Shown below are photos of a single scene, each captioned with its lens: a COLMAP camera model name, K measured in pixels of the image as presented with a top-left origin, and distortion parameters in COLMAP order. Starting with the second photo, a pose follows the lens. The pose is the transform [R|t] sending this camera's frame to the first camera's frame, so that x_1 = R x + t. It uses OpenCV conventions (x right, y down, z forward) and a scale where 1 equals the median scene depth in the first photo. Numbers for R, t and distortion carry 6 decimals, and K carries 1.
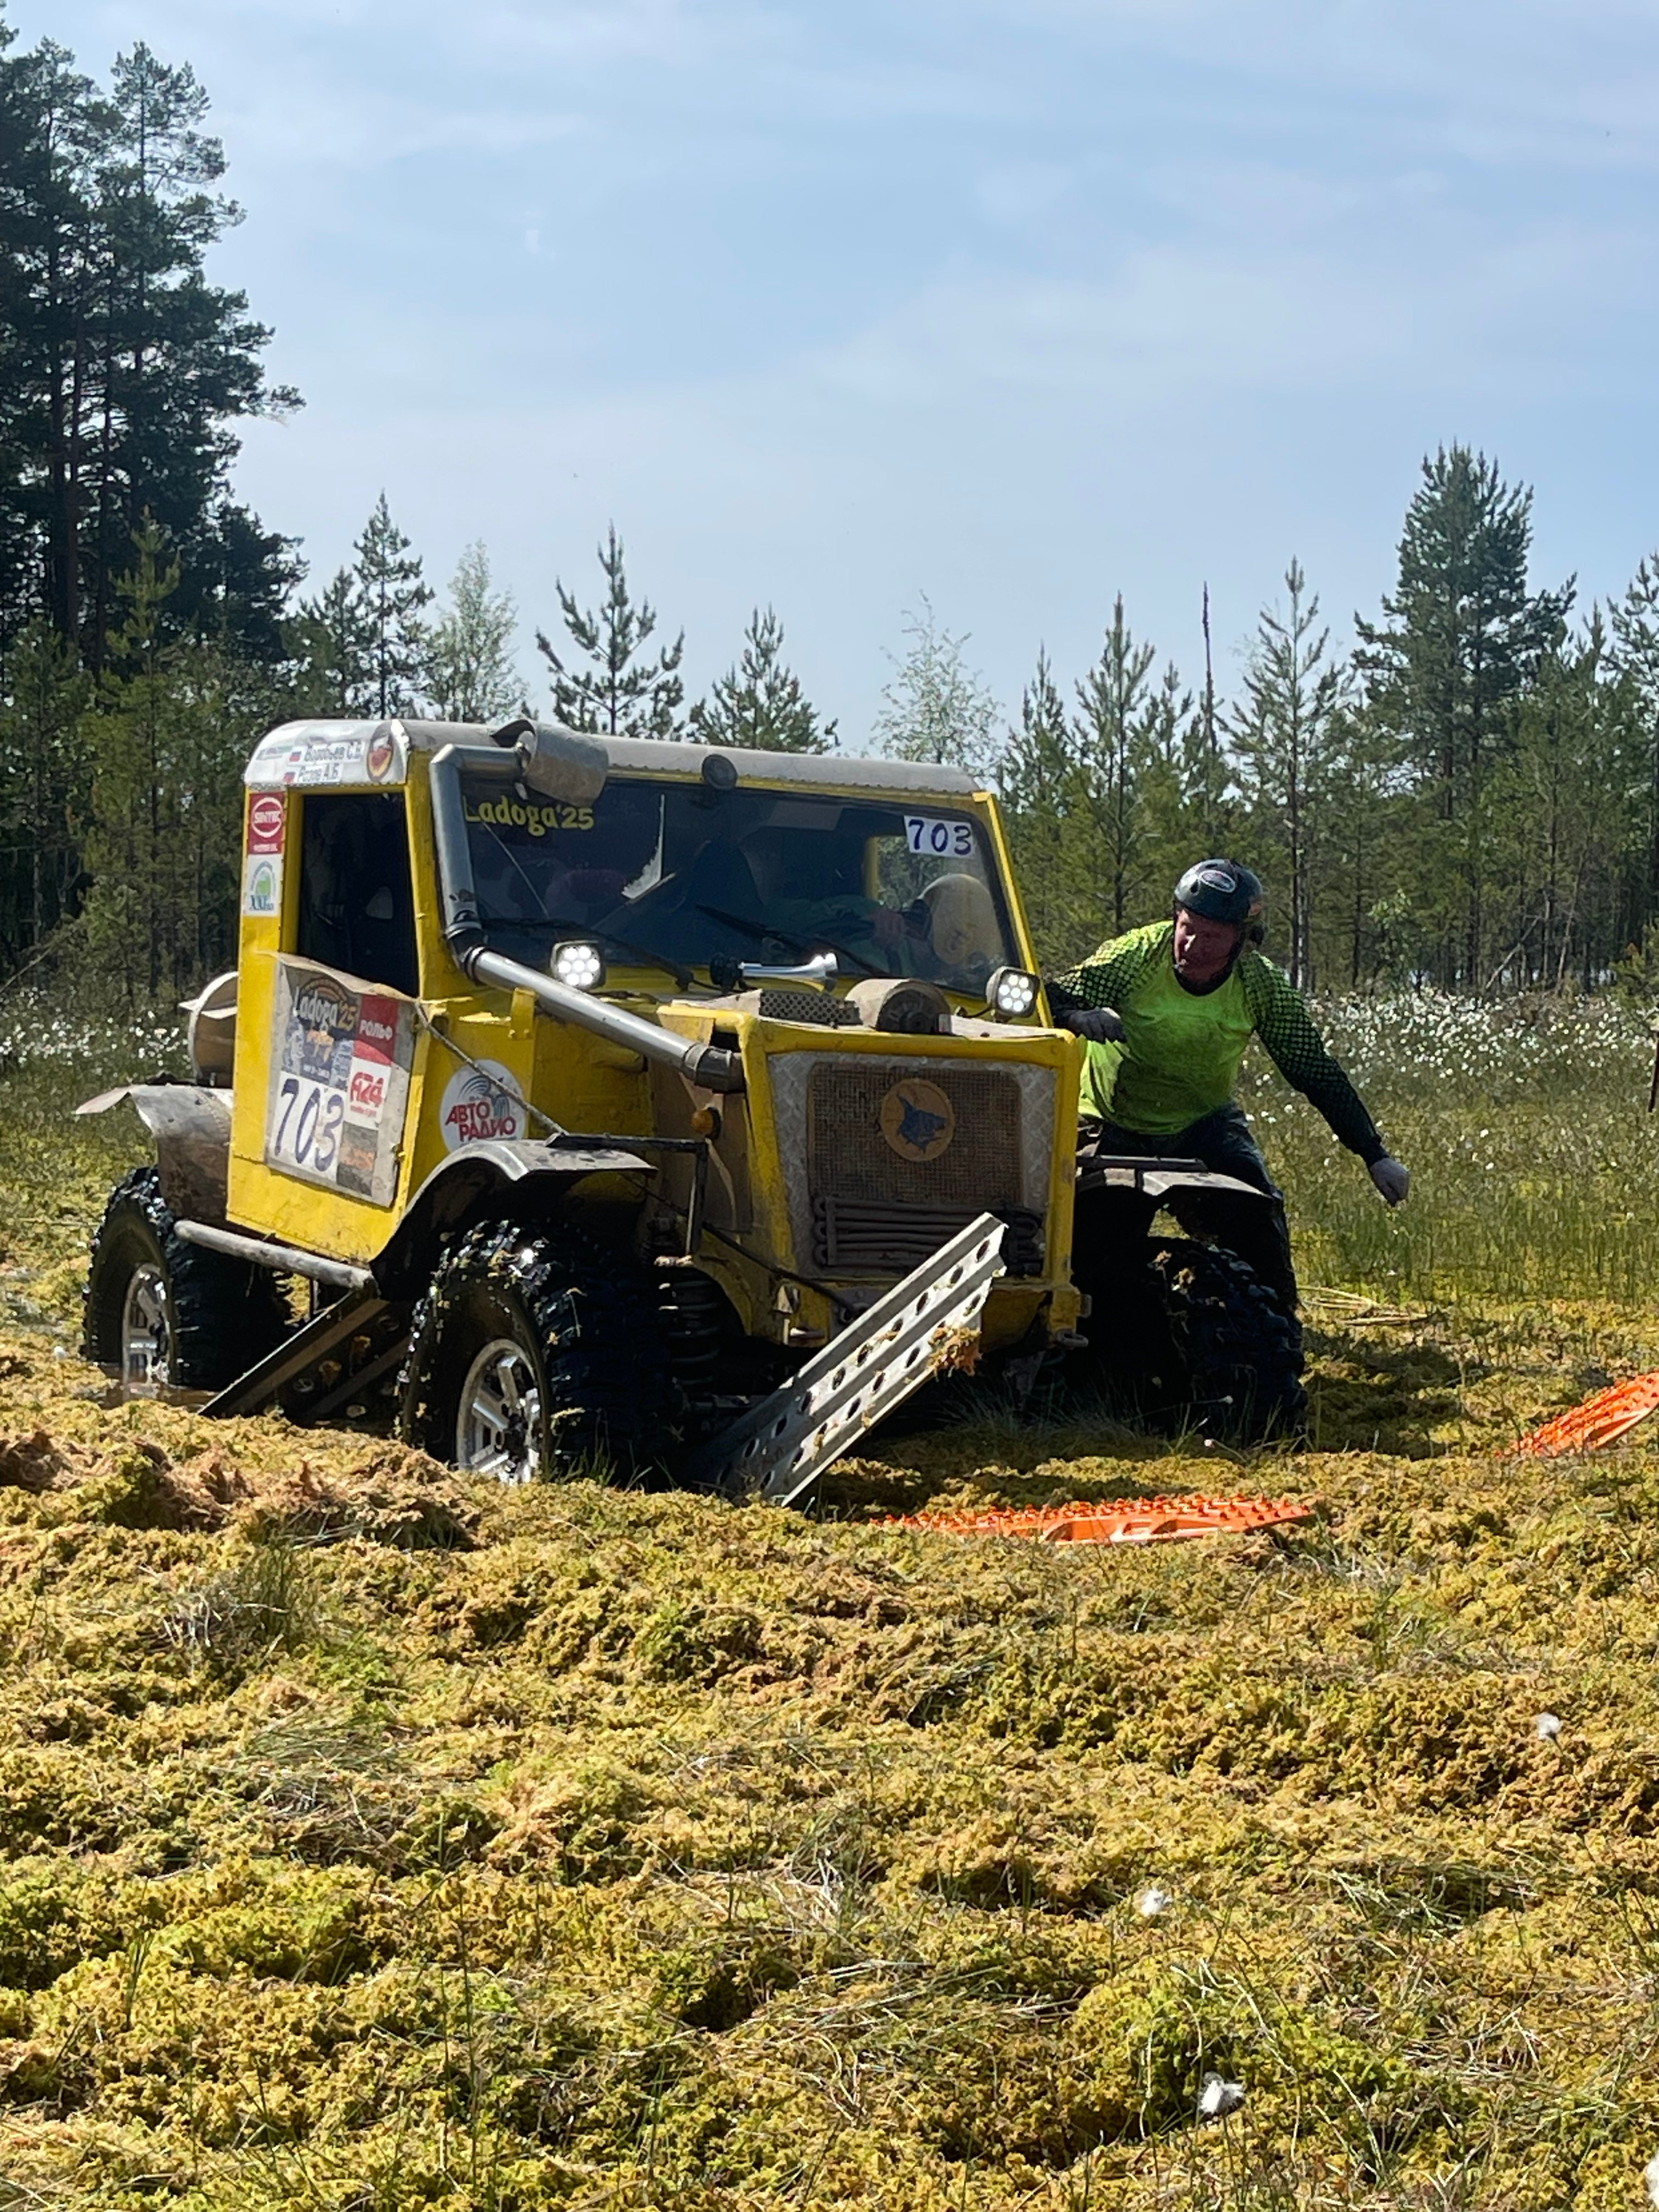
lens RADIAL K [[4006.8, 0, 829.5], [0, 4006.8, 1106.0], [0, 0, 1]] dist [0.231244, -0.012772]
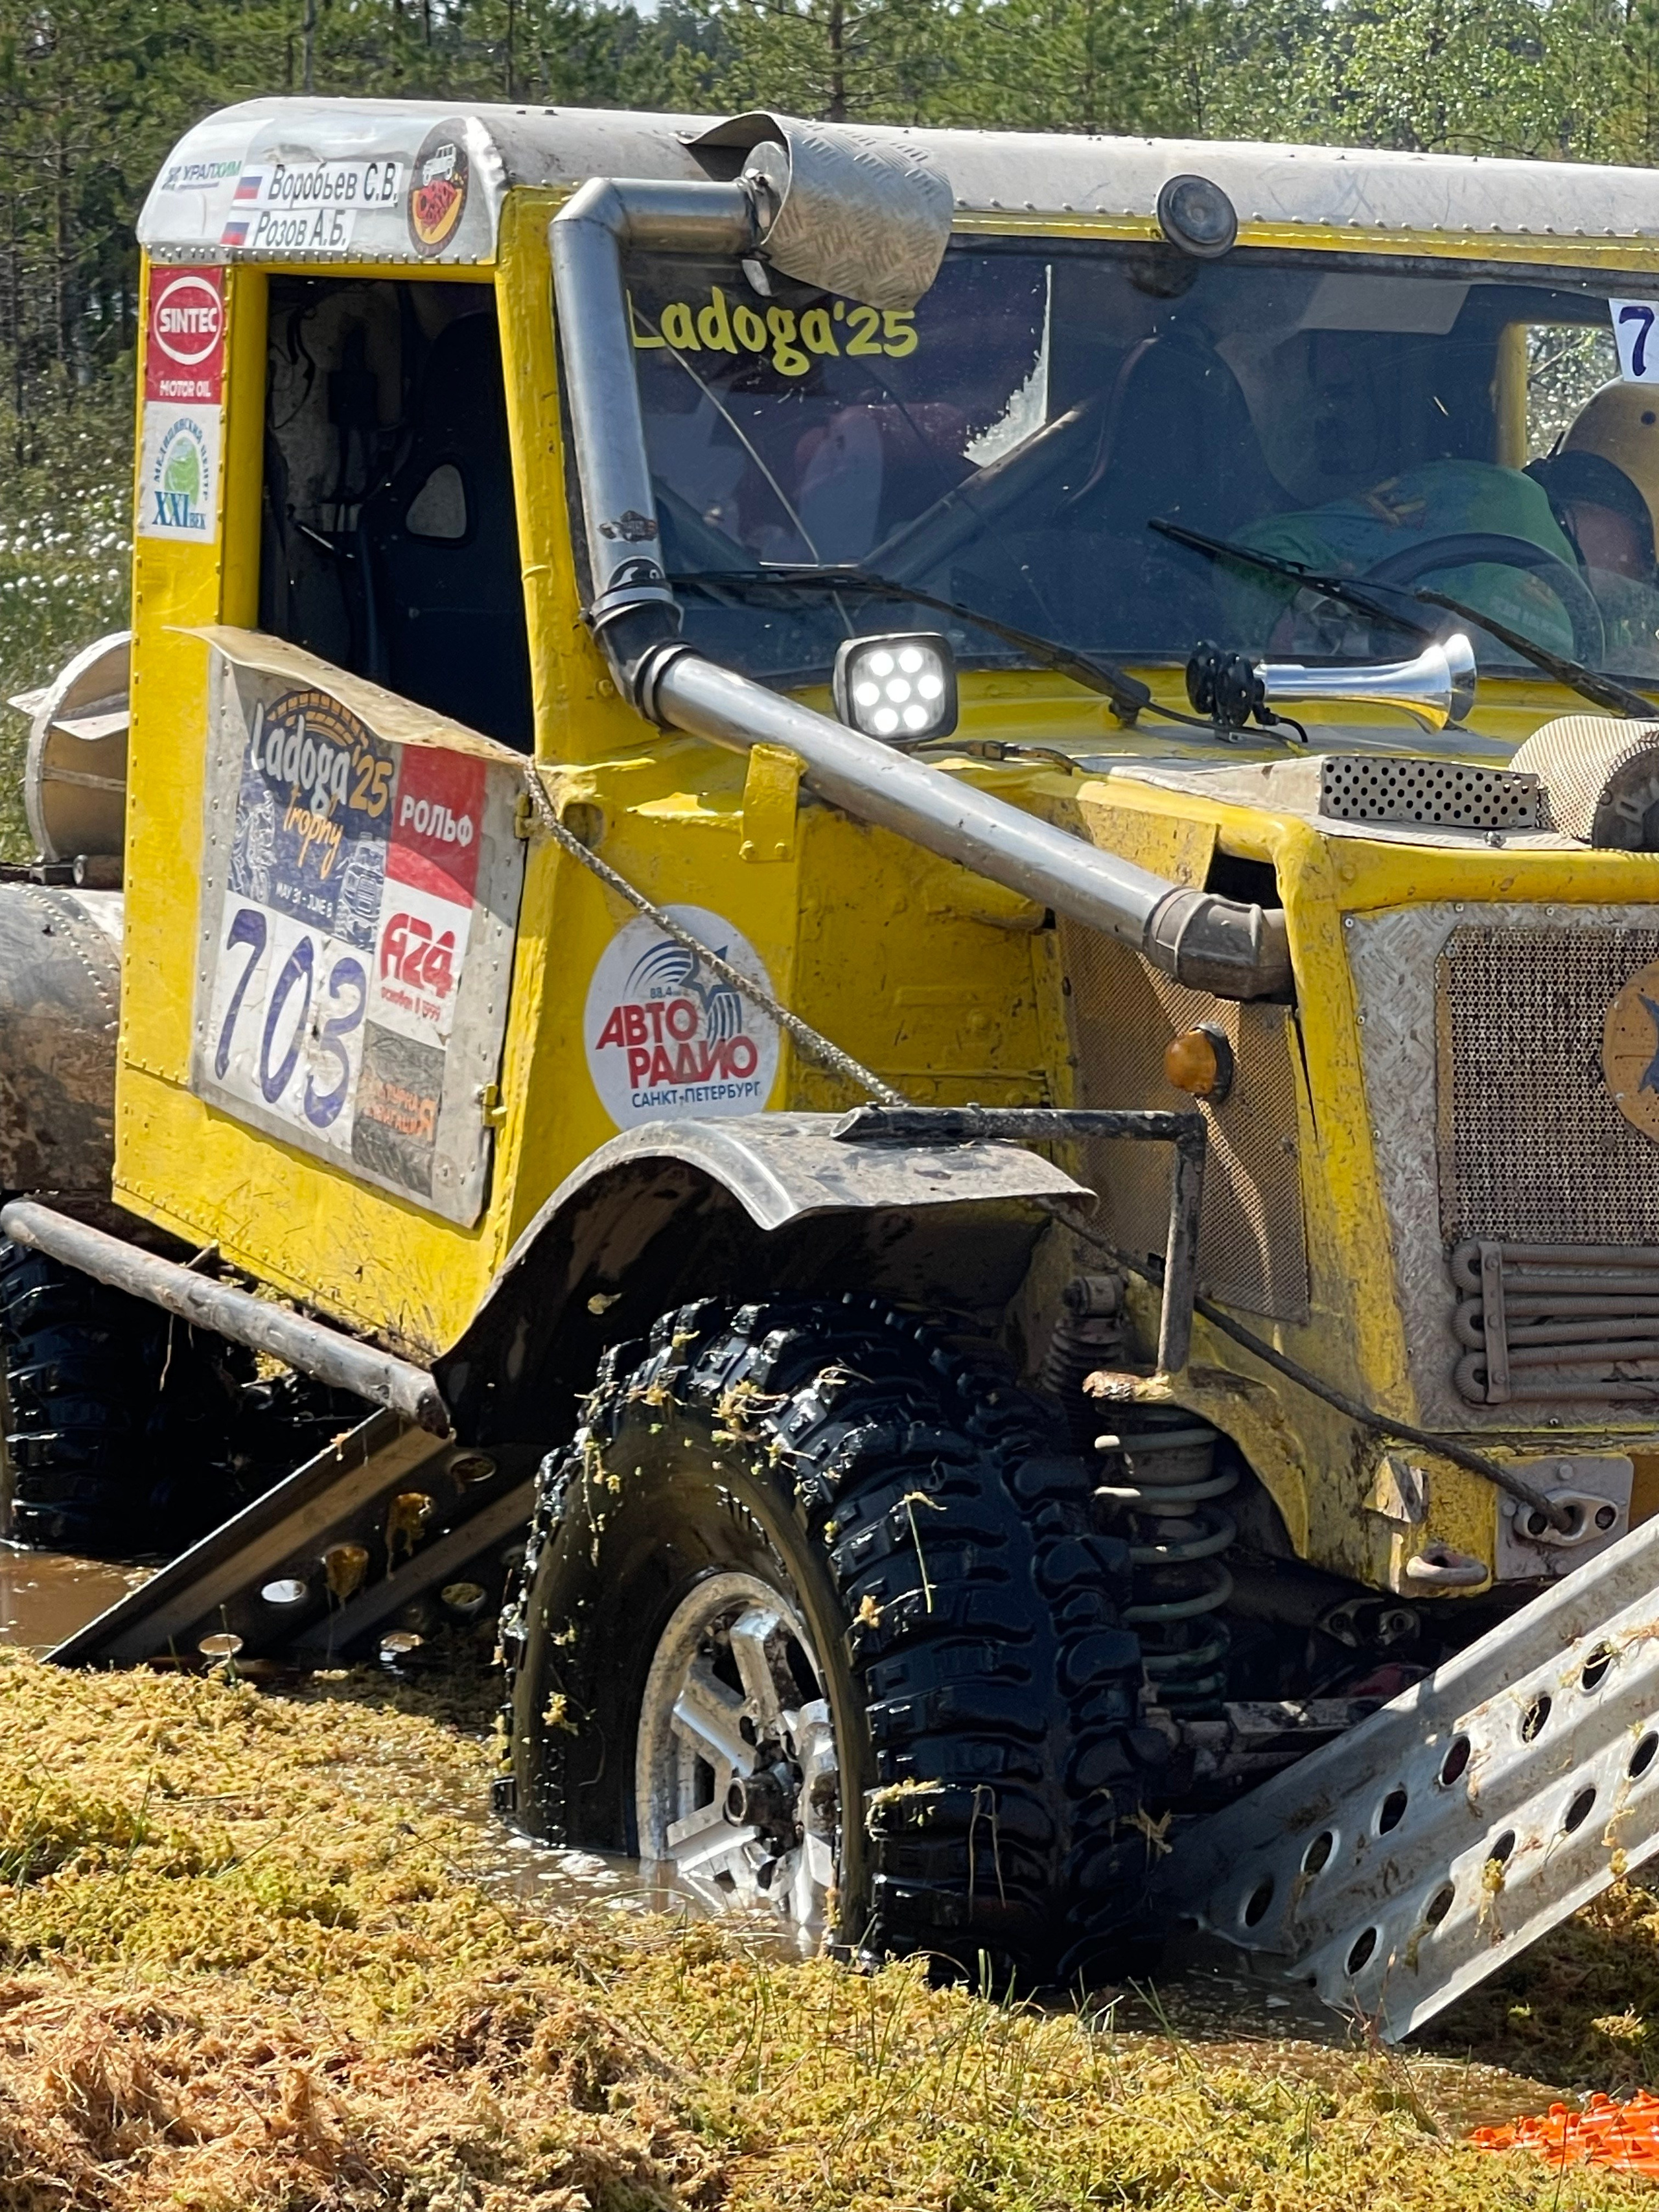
lens RADIAL K [[7336.4, 0, 832.4], [0, 7336.4, 973.1], [0, 0, 1]] dist [0.111390, 2.618916]
pose [[0.998562, -0.007509, -0.053087, -0.026667], [0.010416, 0.998449, 0.054695, -0.047010], [0.052594, -0.055169, 0.997091, 0.195329]]
